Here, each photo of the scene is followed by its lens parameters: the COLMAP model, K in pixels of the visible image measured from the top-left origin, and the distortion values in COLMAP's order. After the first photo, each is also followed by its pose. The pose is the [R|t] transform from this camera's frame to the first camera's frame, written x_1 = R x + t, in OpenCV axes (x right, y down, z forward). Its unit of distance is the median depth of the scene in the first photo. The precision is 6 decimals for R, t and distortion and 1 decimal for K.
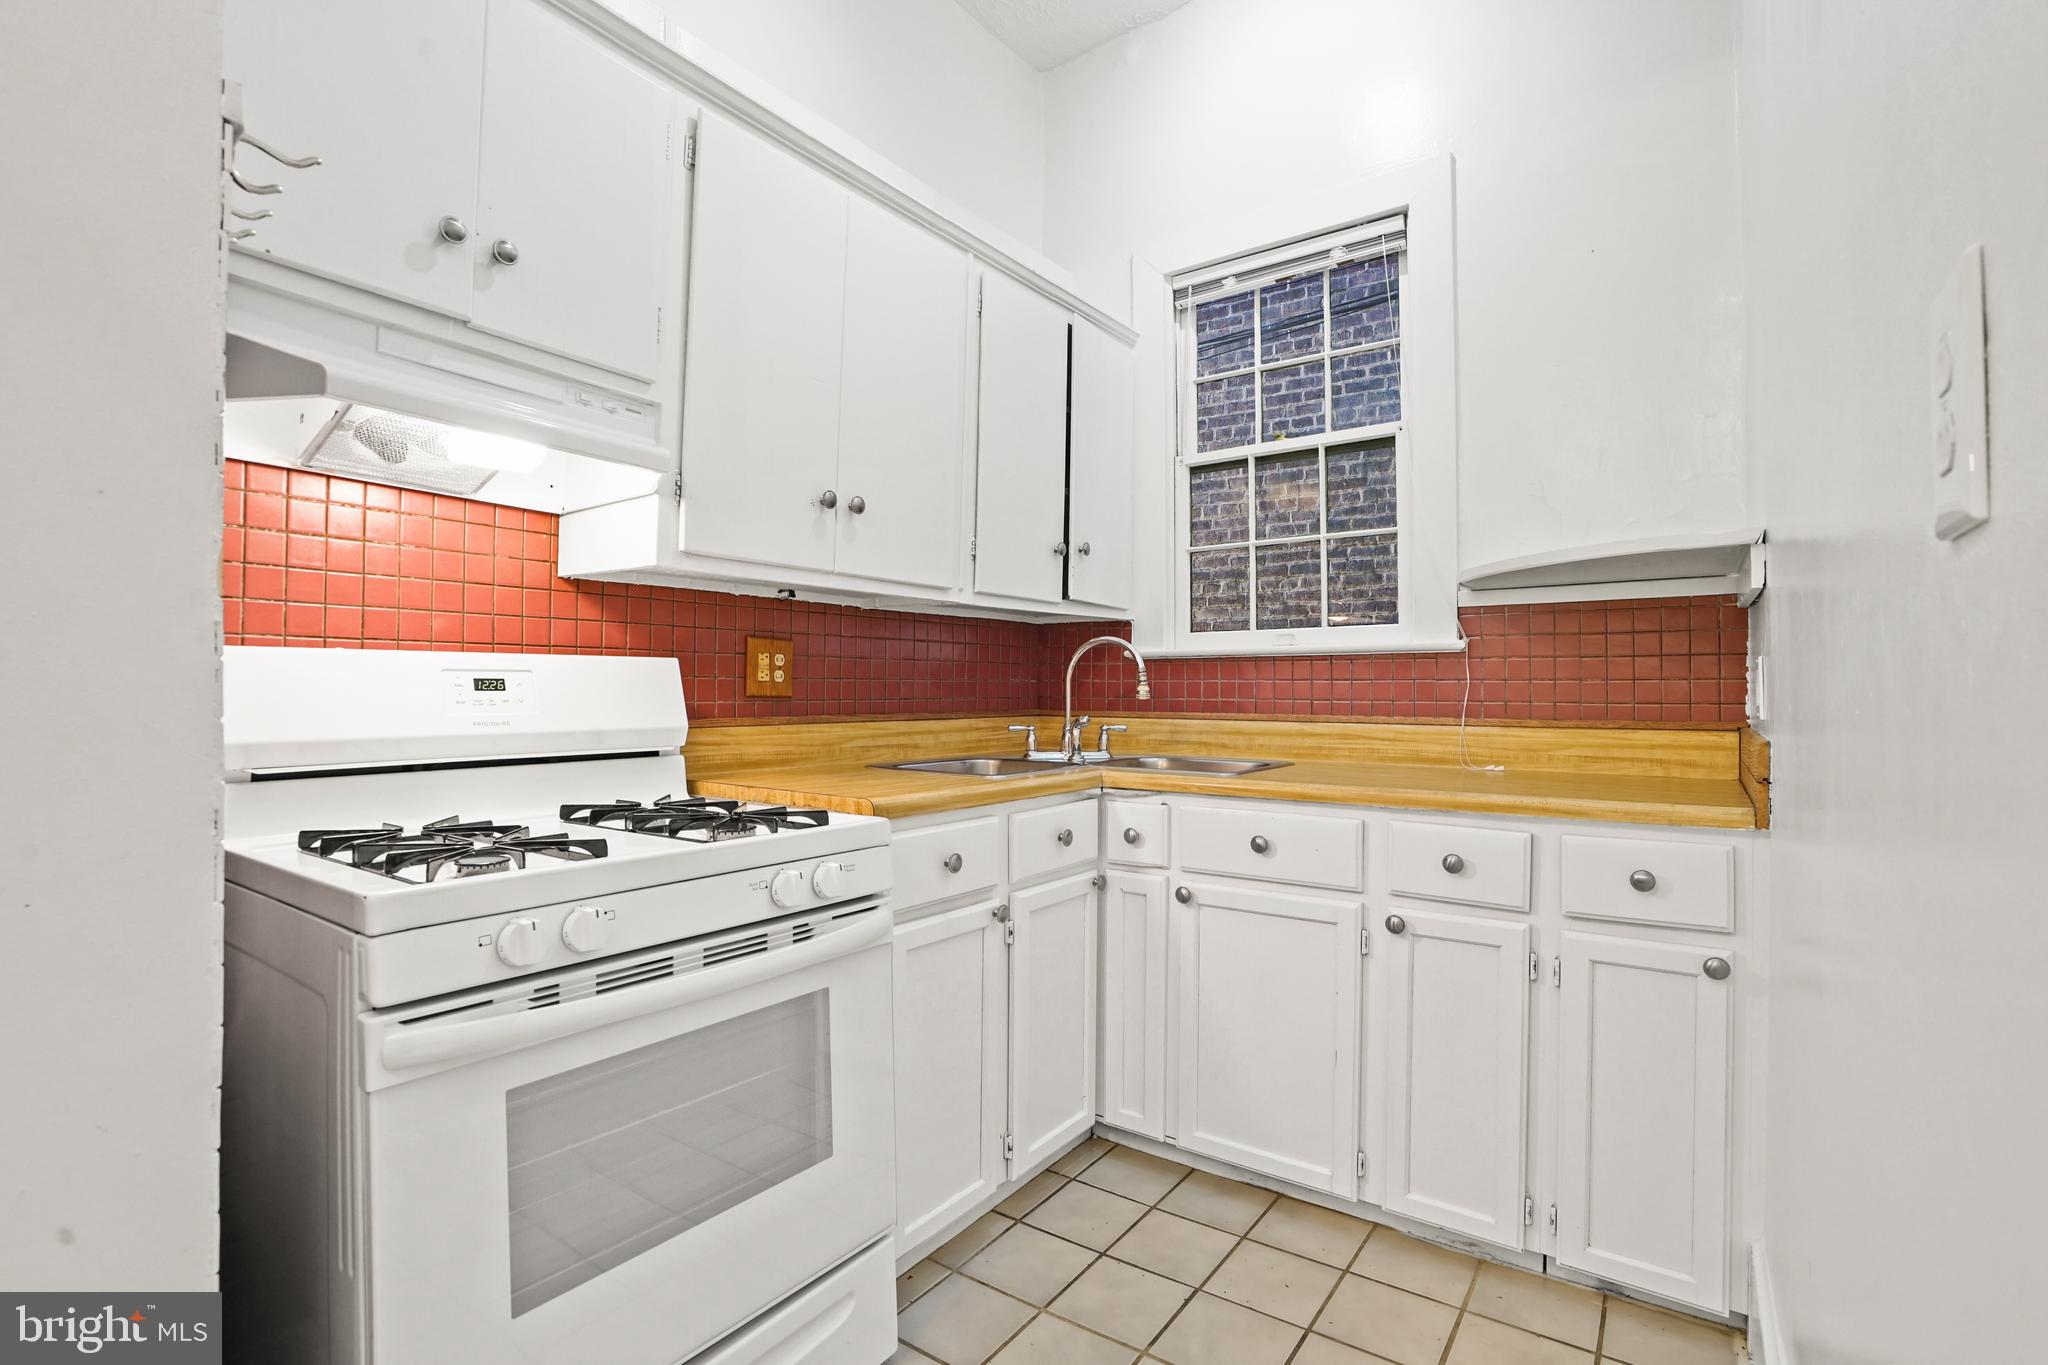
lens RADIAL K [[946.0, 0, 1016.7], [0, 946.0, 725.7], [0, 0, 1]] dist [-0.060265, 0.024990]
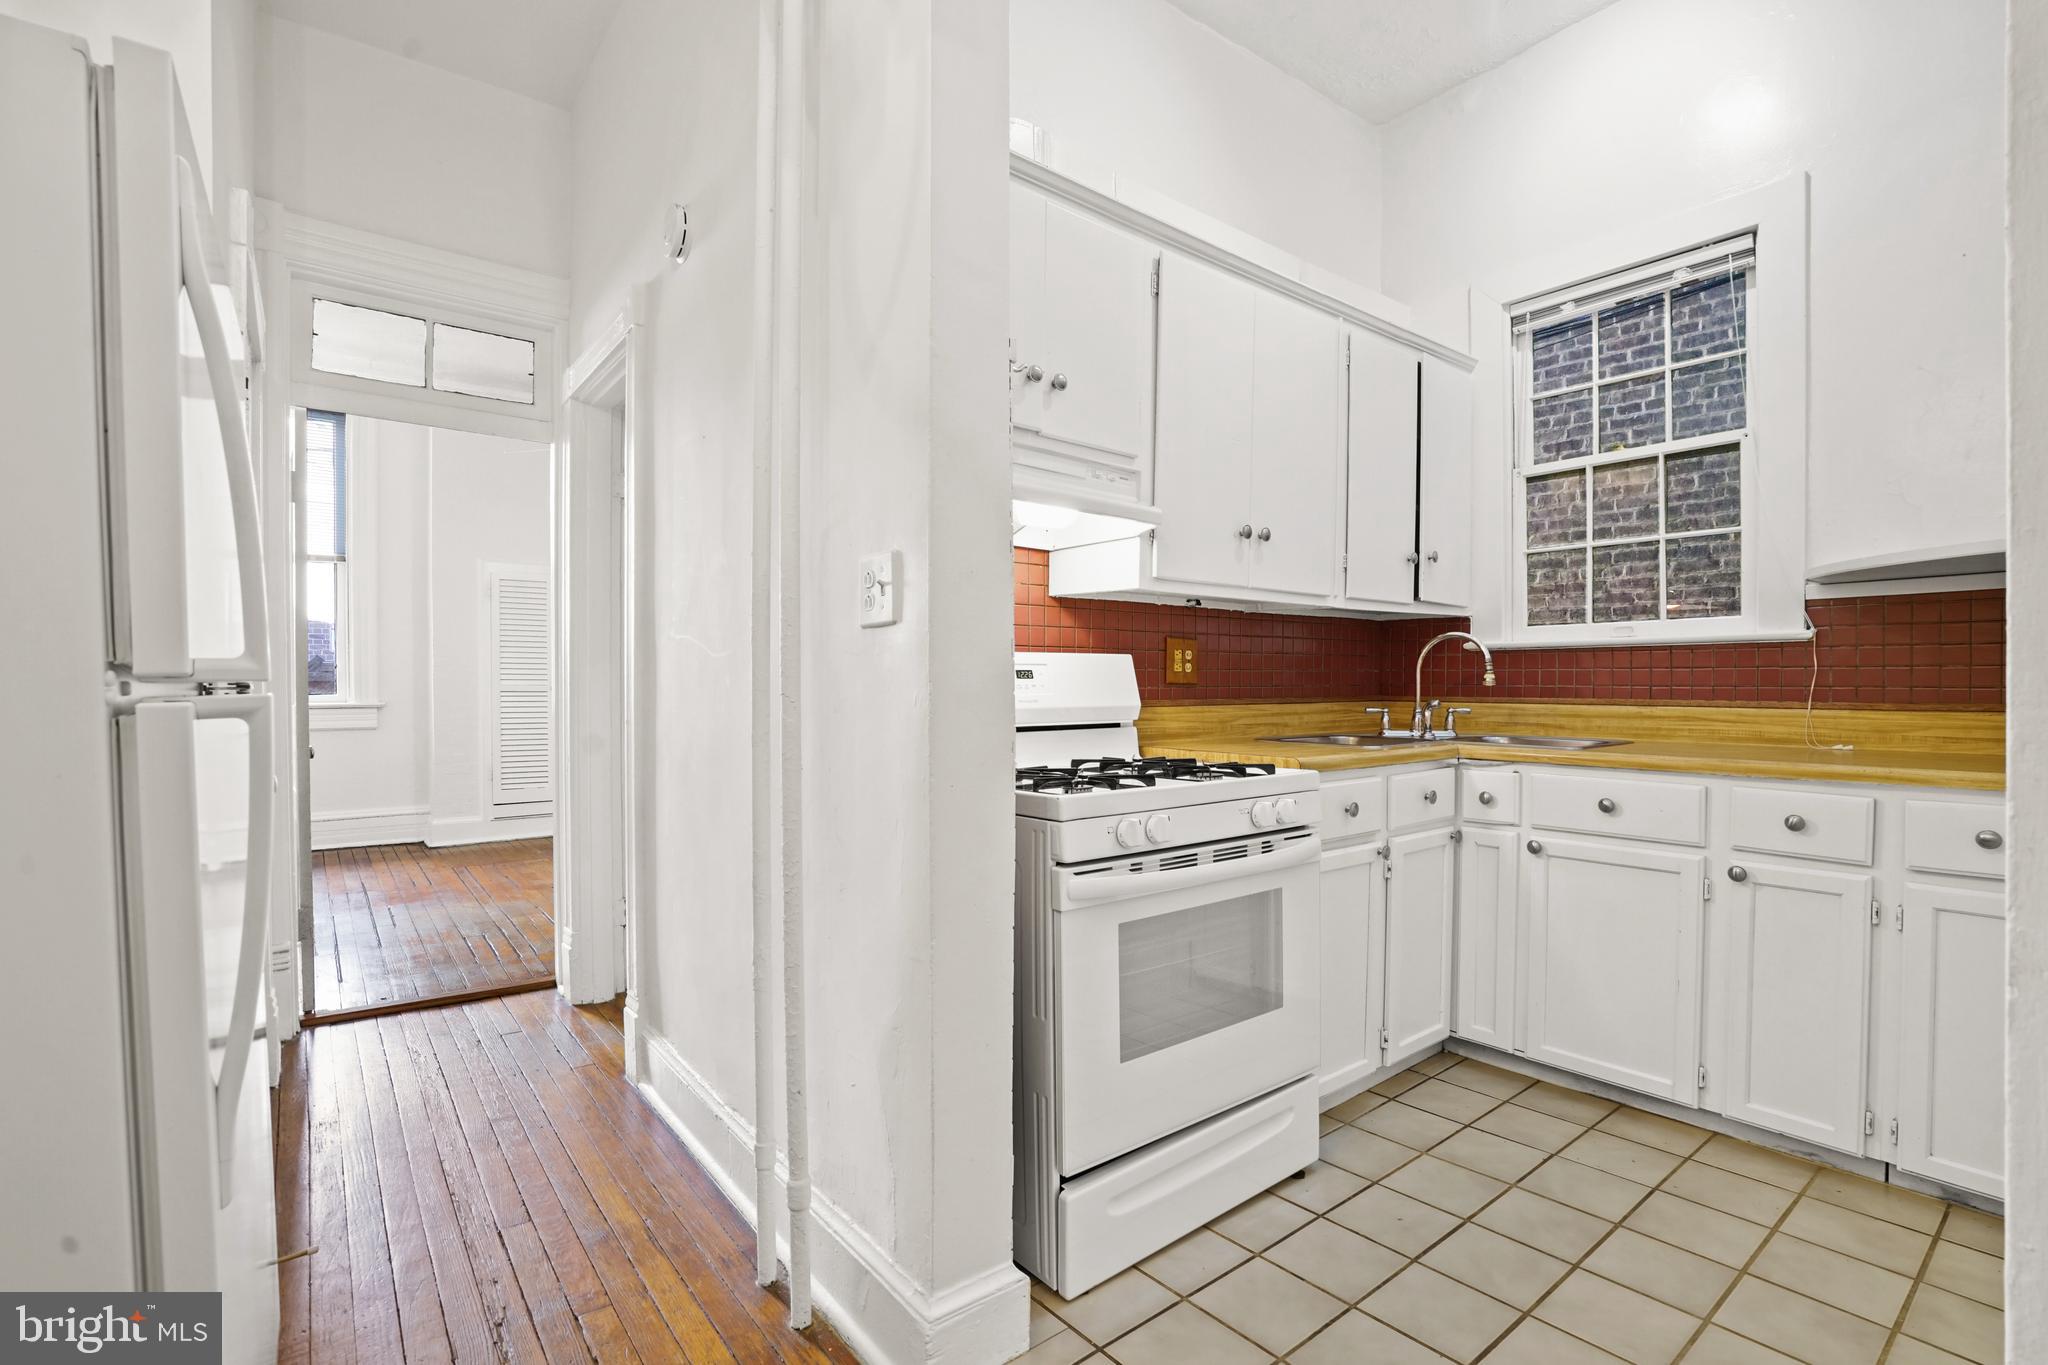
lens RADIAL K [[946.0, 0, 1016.7], [0, 946.0, 725.7], [0, 0, 1]] dist [-0.060265, 0.024990]
pose [[0.962527, 0.008056, -0.271067, -0.130642], [-0.005527, 0.999934, 0.010092, 0.015011], [0.271130, -0.008216, 0.962508, -0.300228]]
